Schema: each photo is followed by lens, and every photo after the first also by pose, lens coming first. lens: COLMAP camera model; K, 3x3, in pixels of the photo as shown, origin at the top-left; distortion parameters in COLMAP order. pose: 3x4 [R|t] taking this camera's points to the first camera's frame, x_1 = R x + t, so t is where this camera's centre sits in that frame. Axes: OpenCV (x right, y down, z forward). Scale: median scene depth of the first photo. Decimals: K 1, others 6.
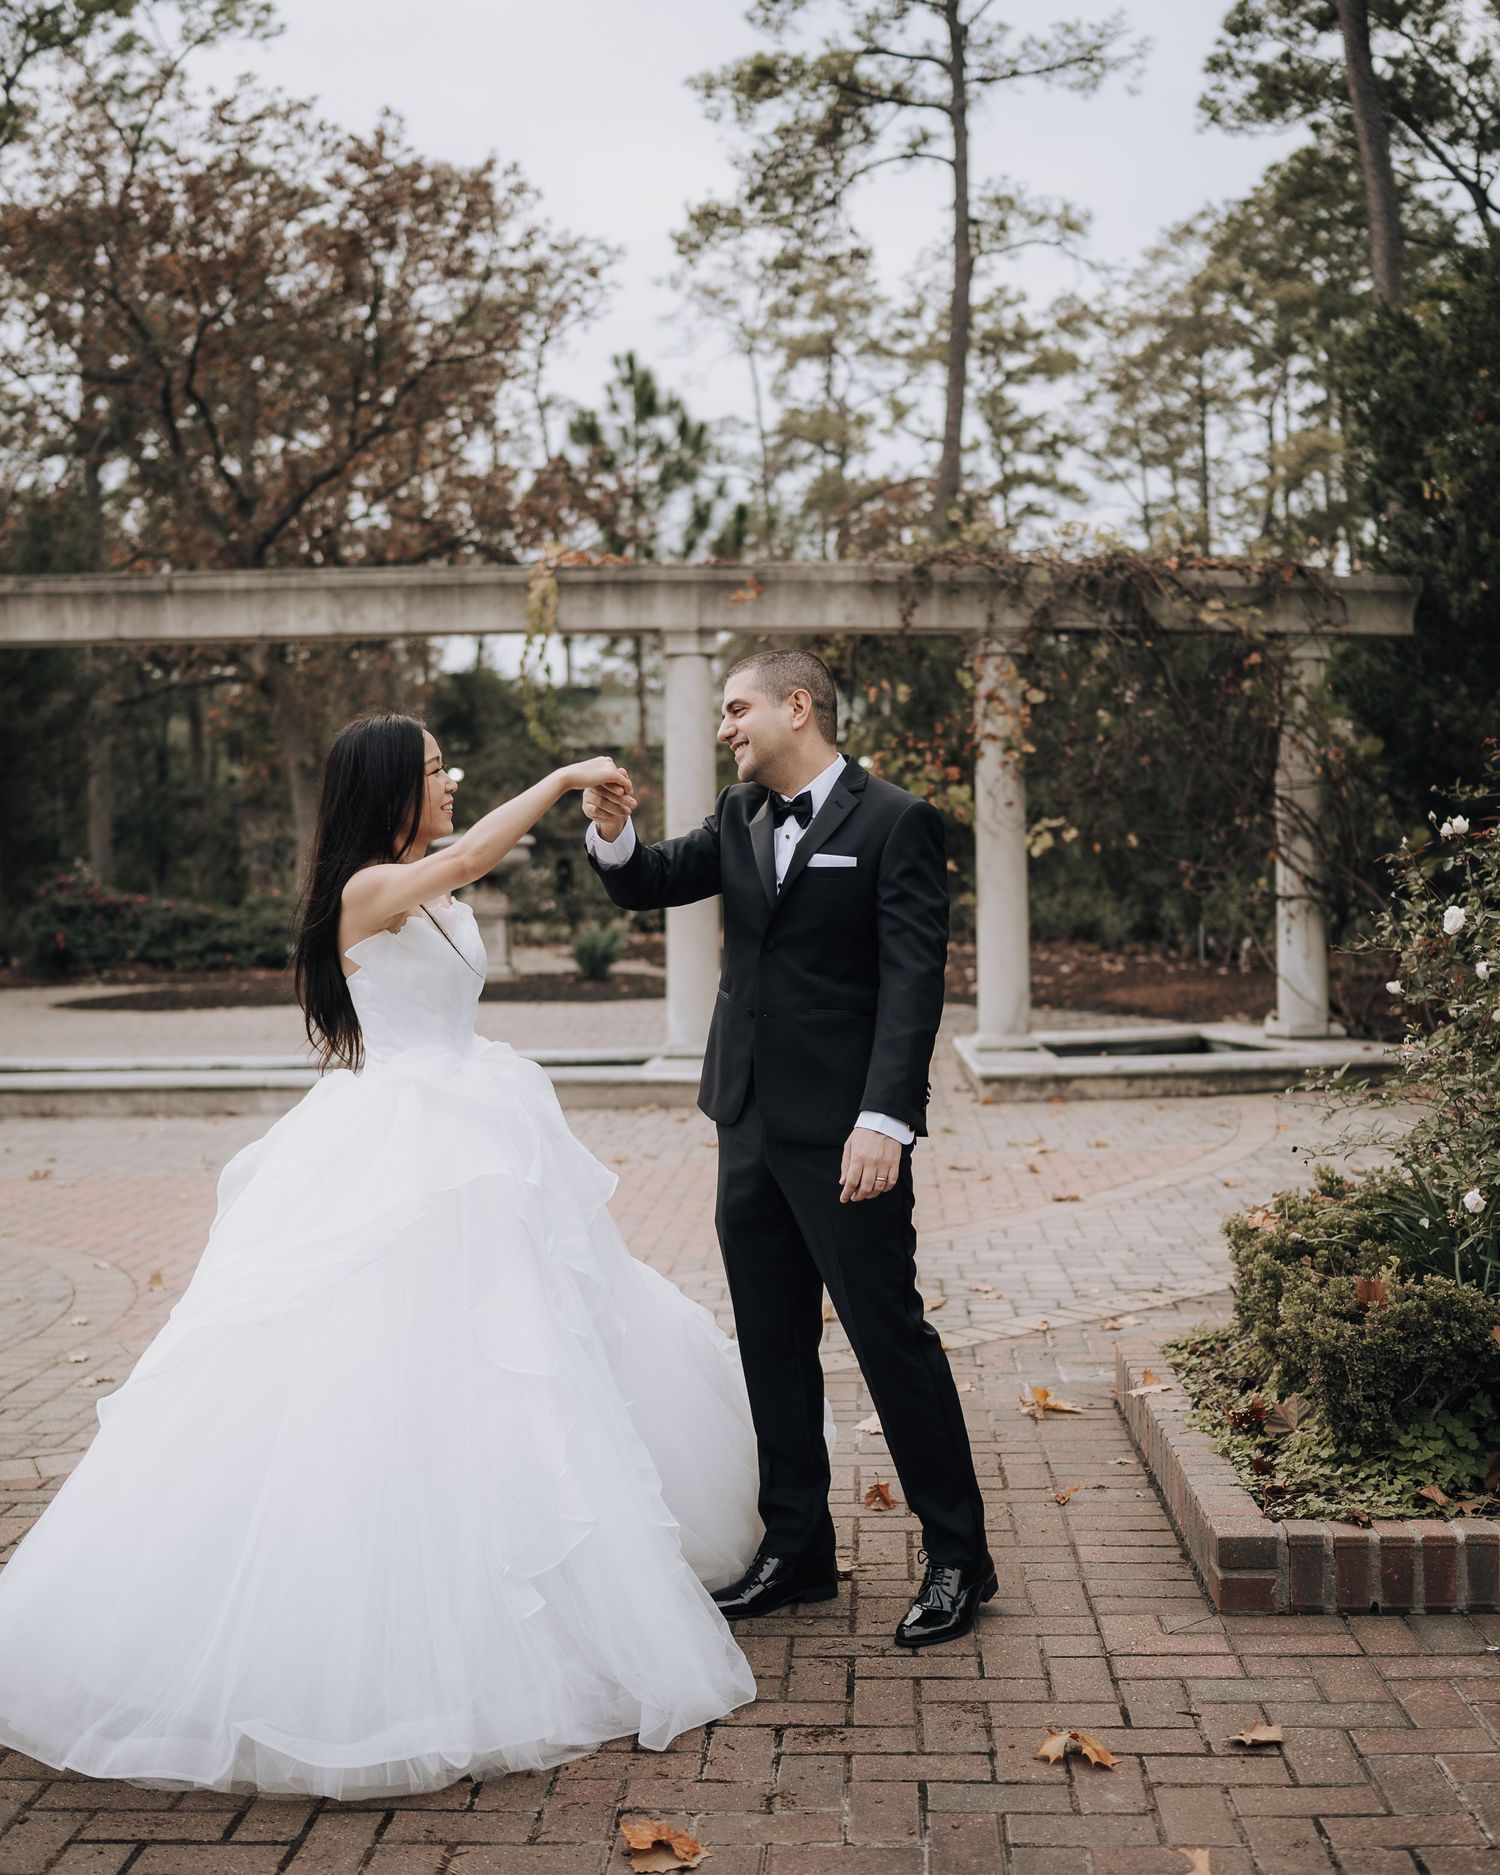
lens RADIAL K [[2390.4, 0, 750.0], [0, 2390.4, 937.5], [0, 0, 1]] dist [-0.015744, -0.010100]
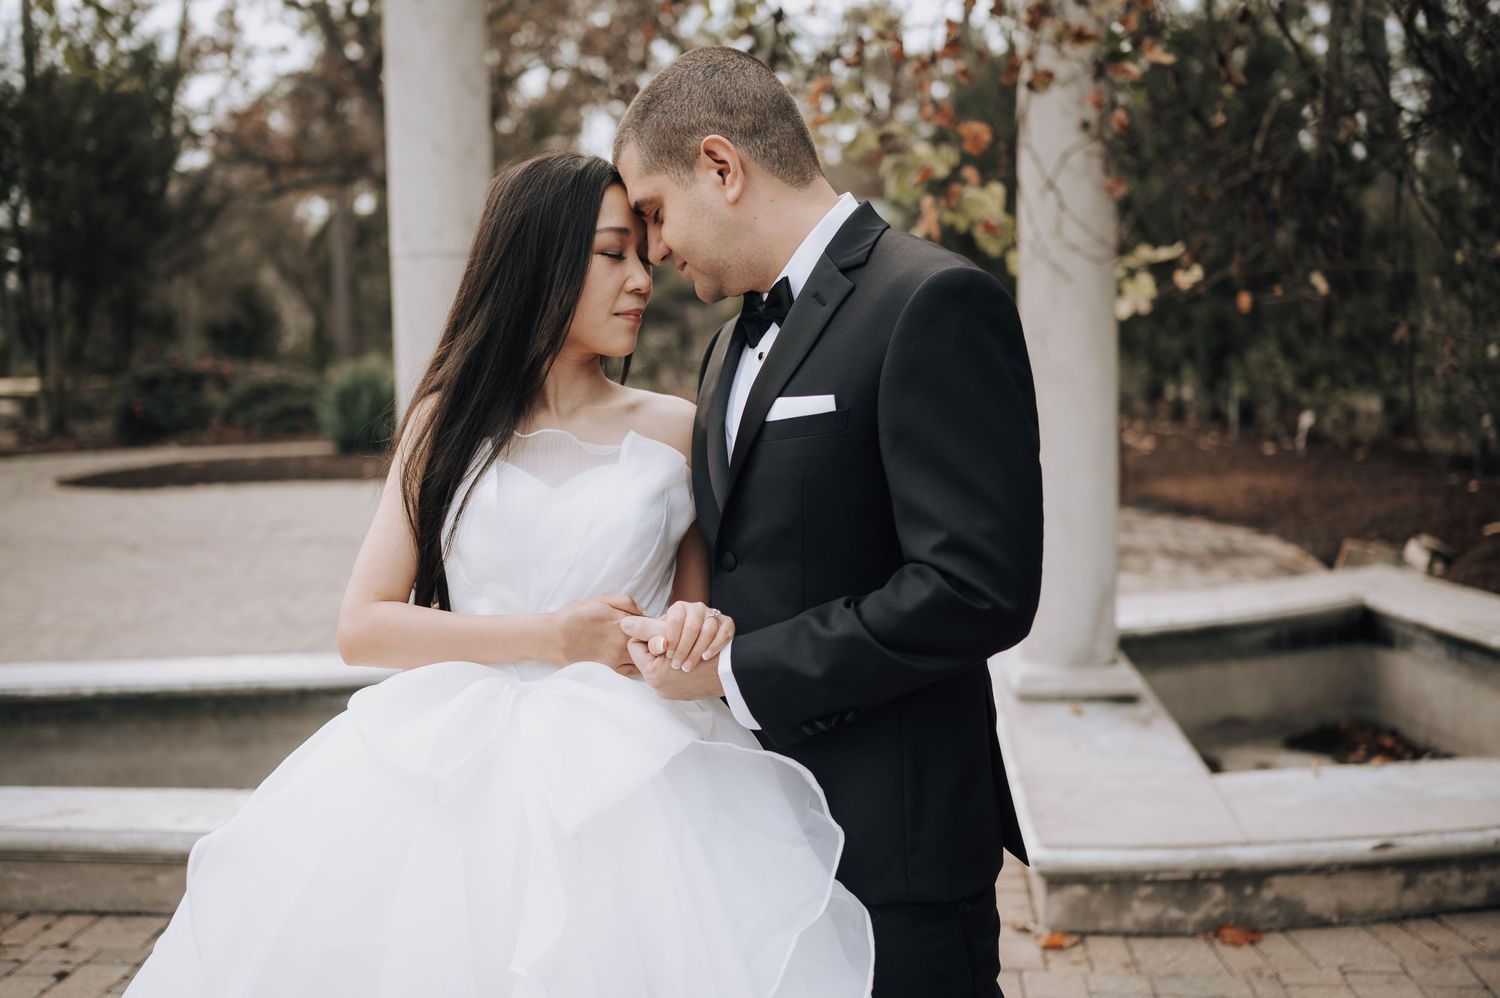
lens RADIAL K [[1497.4, 0, 750.9], [0, 1497.4, 523.6], [0, 0, 1]] dist [0.000181, -0.004281]
pose [[0.998392, -0.000037, -0.056692, 0.053110], [0.005507, 0.995335, 0.096320, -0.020038], [0.056424, -0.096478, 0.993735, 0.640054]]
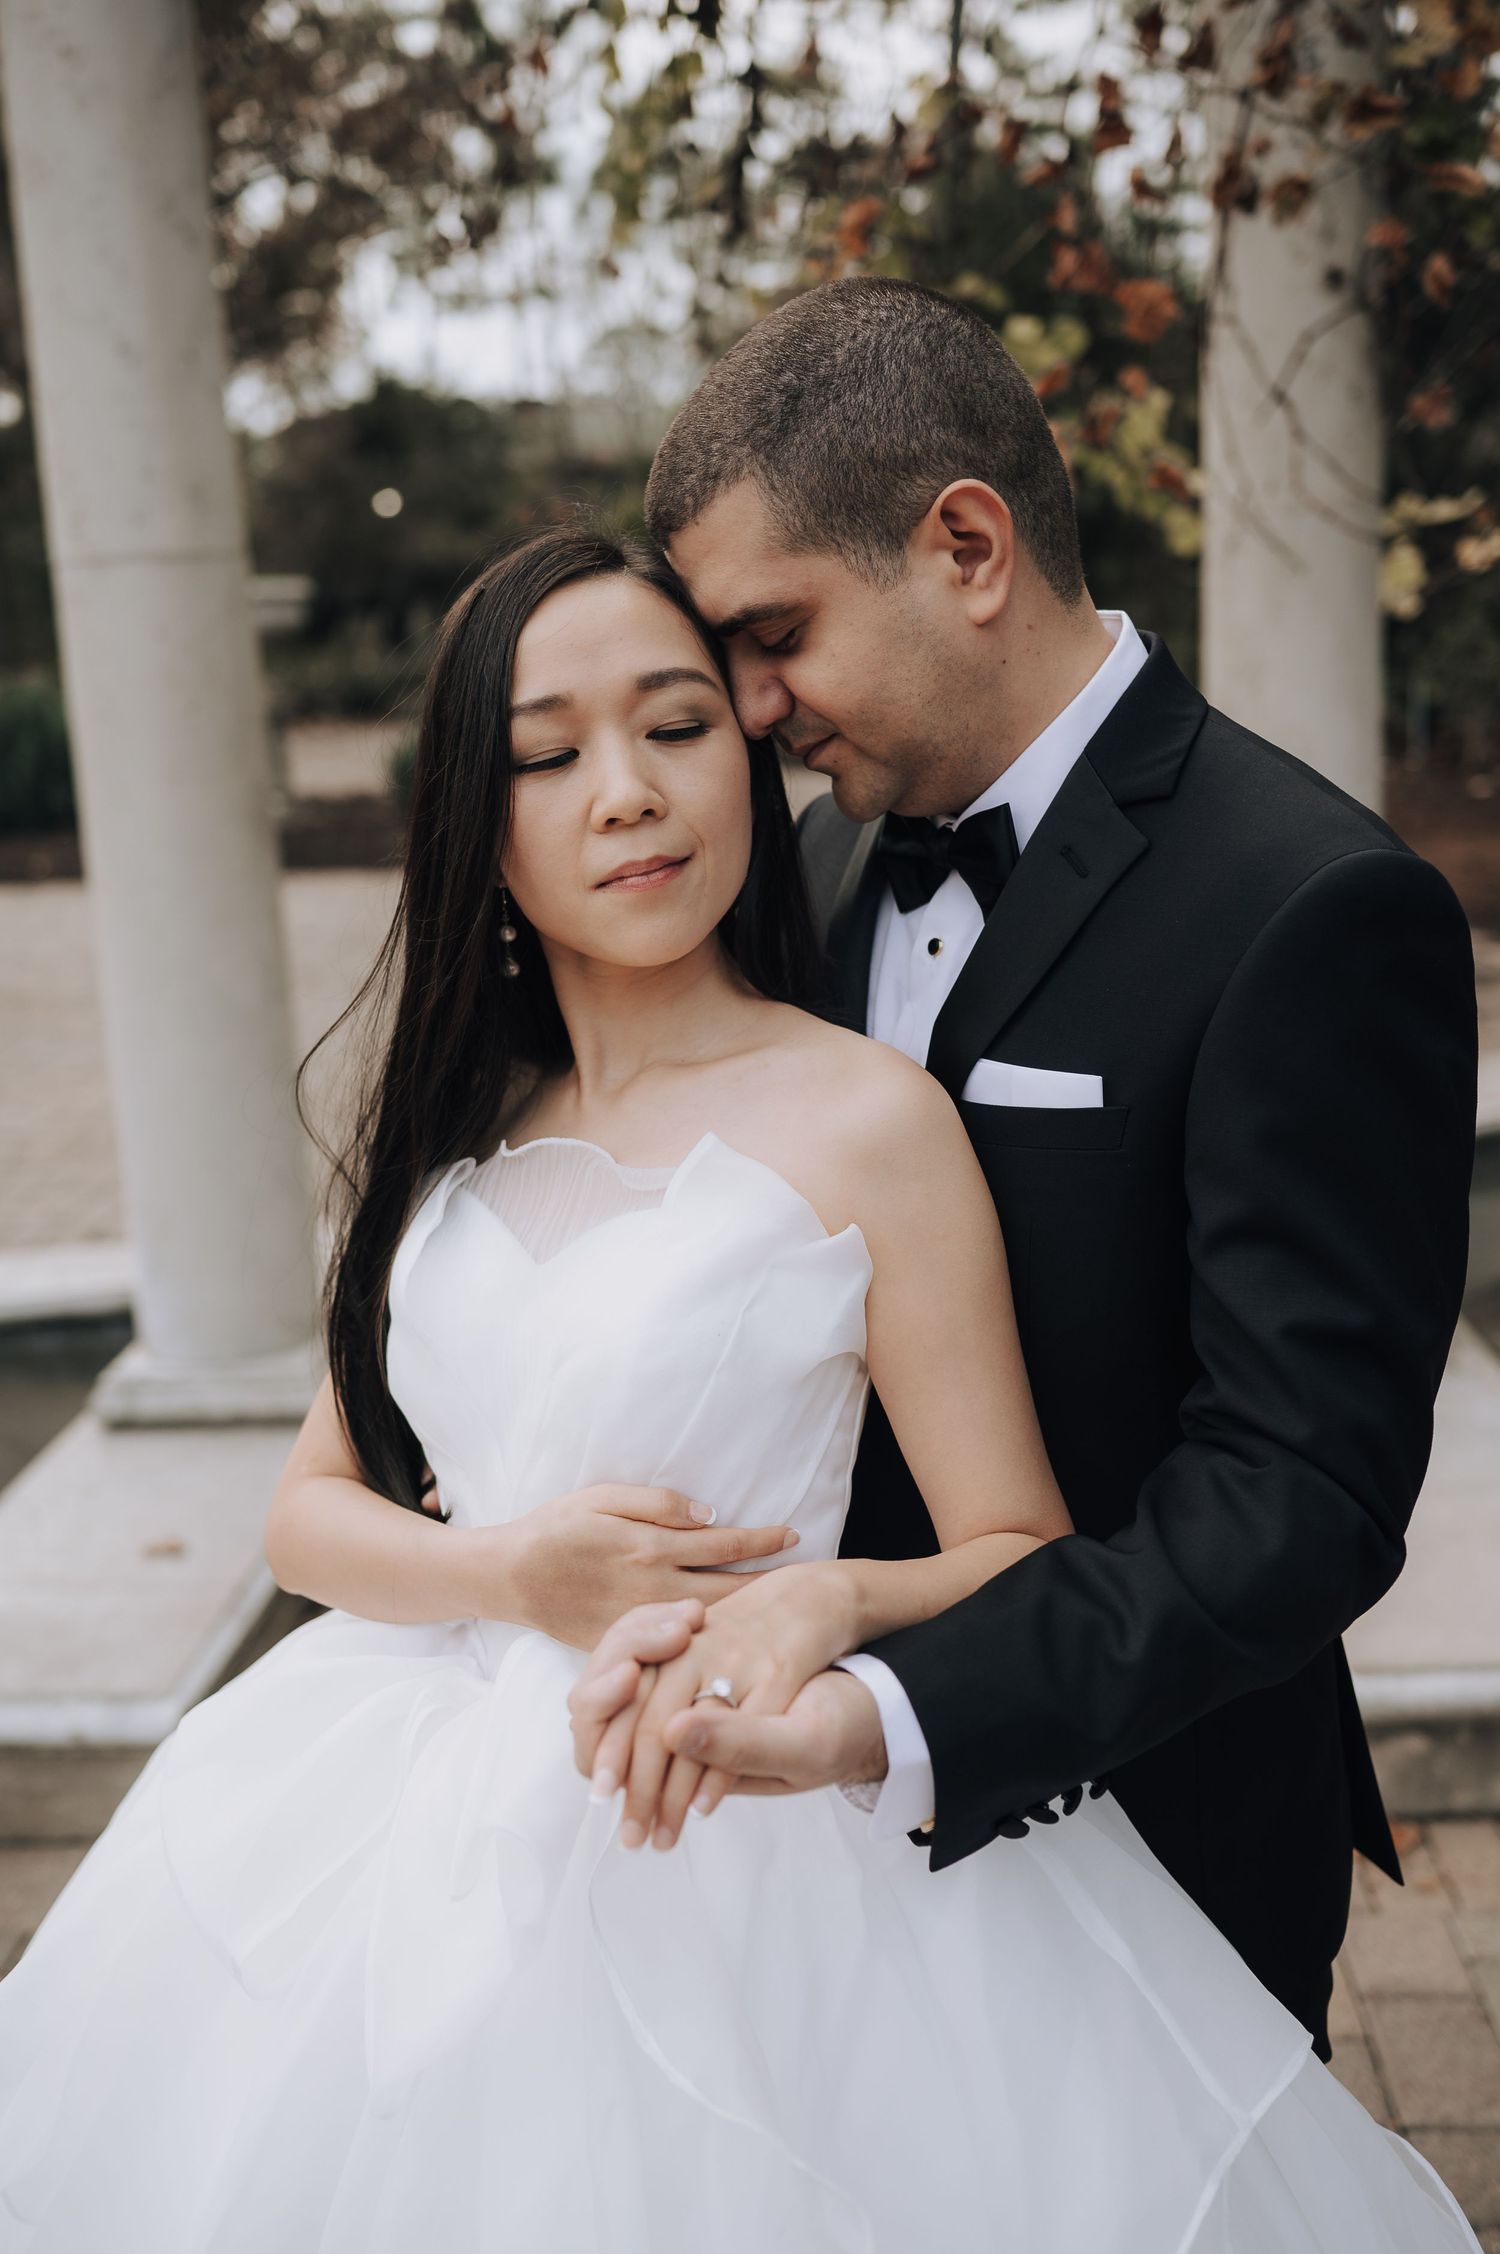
lens RADIAL K [[2255.3, 0, 746.5], [0, 2255.3, 1170.5], [0, 0, 1]] dist [-0.010745, -0.001233]
pose [[0.999003, -0.042771, -0.012799, 0.039189], [0.044545, 0.974097, 0.221699, -0.032702], [0.002985, -0.222048, 0.975031, 0.690103]]
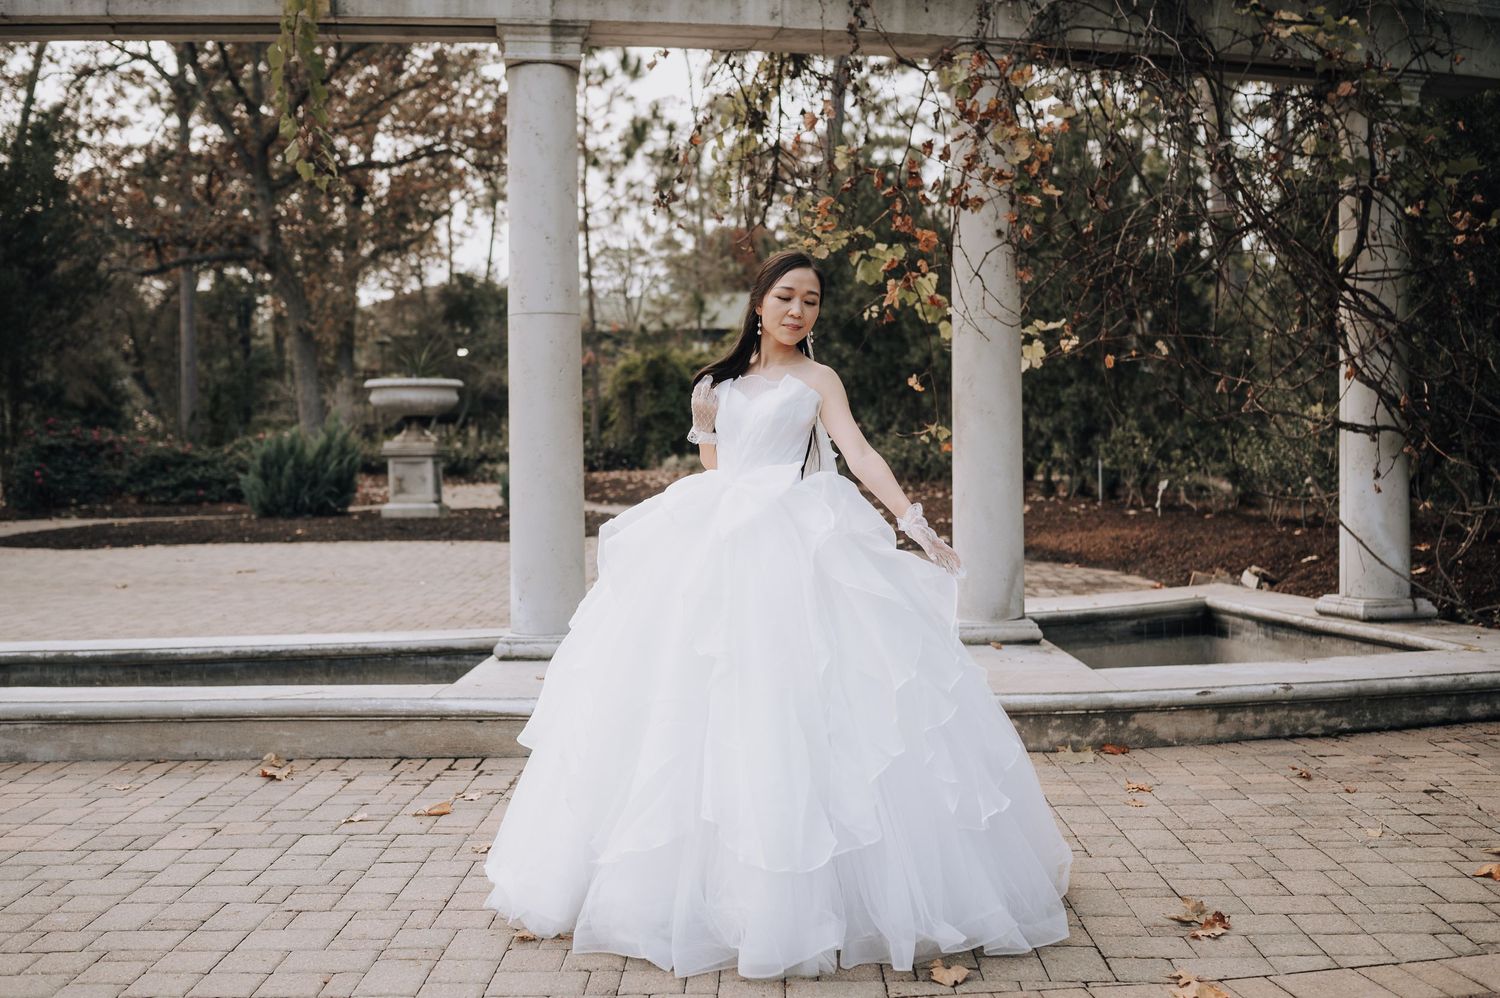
lens RADIAL K [[1584.6, 0, 750.0], [0, 1584.6, 499.0], [0, 0, 1]] dist [-0.012747, -0.009197]
pose [[0.999253, 0.002841, 0.038545, 0.016361], [-0.003443, 0.999873, 0.015560, -0.001942], [-0.038496, -0.015681, 0.999136, 0.505596]]
